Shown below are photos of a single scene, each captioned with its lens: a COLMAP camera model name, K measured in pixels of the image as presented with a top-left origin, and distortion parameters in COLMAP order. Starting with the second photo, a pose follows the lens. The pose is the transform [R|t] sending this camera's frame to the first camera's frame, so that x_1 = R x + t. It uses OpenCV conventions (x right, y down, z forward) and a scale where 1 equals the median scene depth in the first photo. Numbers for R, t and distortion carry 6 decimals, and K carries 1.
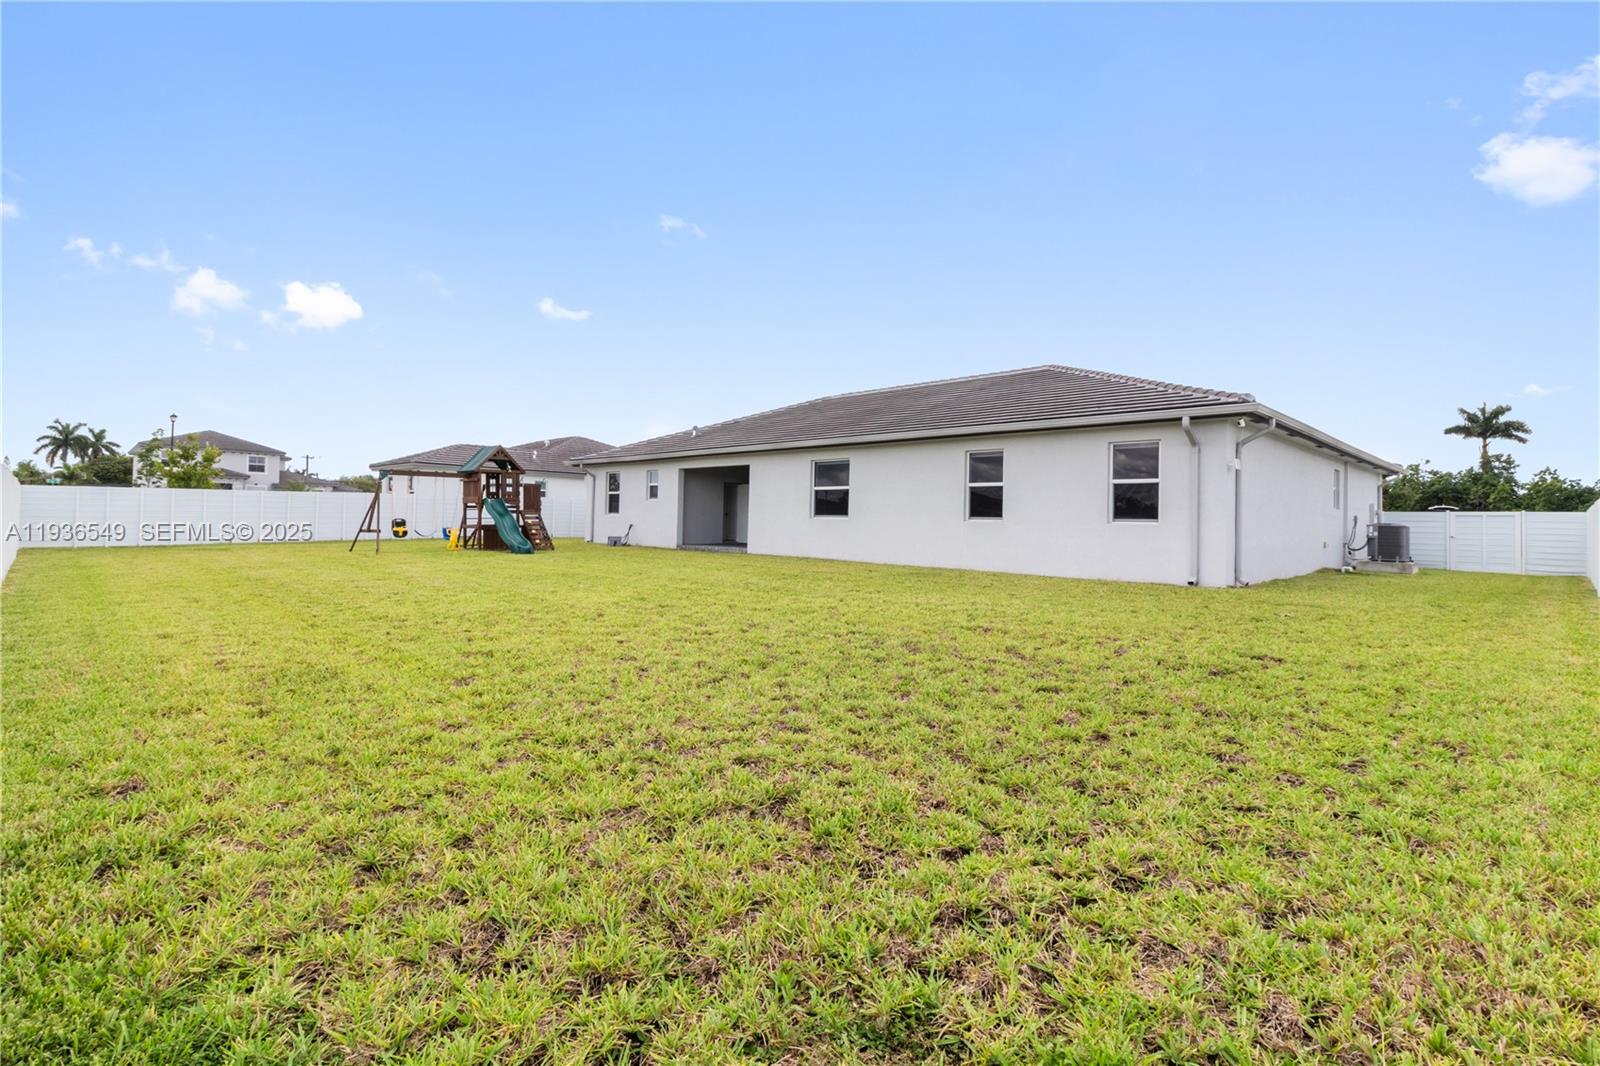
lens RADIAL K [[755.4, 0, 793.3], [0, 755.4, 515.0], [0, 0, 1]] dist [0.000075, -0.000004]
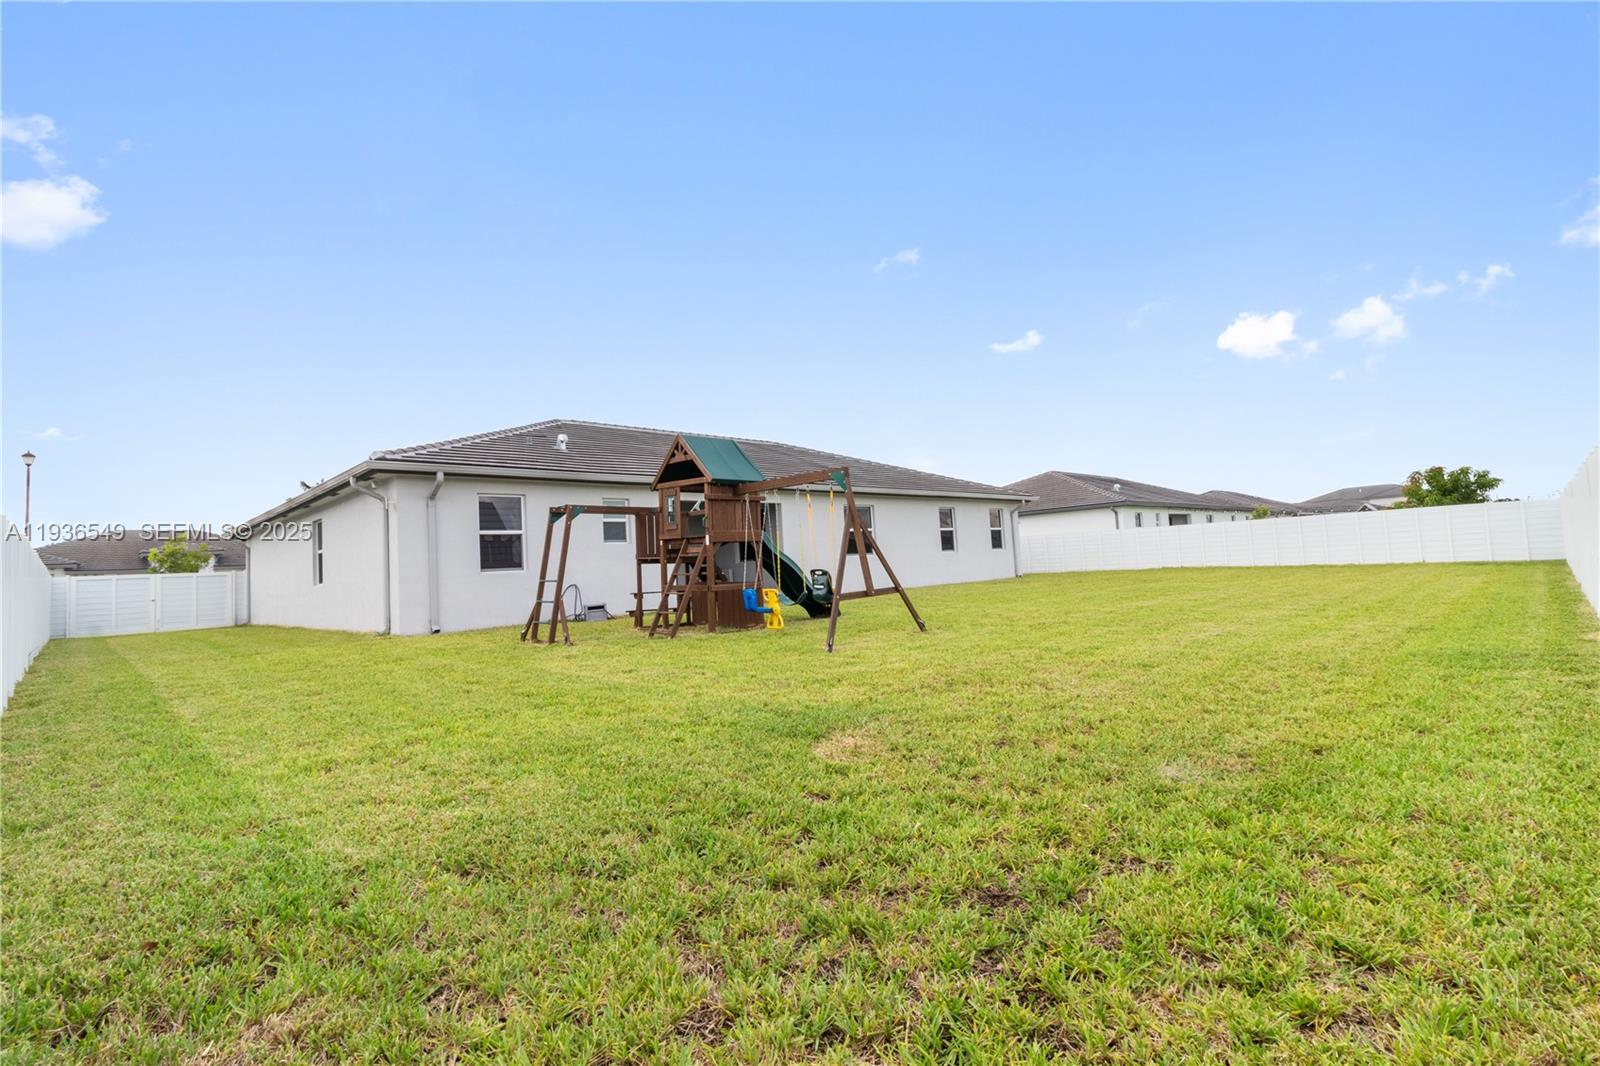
lens RADIAL K [[755.4, 0, 793.3], [0, 755.4, 515.0], [0, 0, 1]] dist [0.000075, -0.000004]
pose [[0.046557, 0.042261, 0.998021, -1.277539], [0.040345, 0.998210, -0.044151, -0.012185], [-0.998101, 0.042320, 0.044769, 1.200183]]
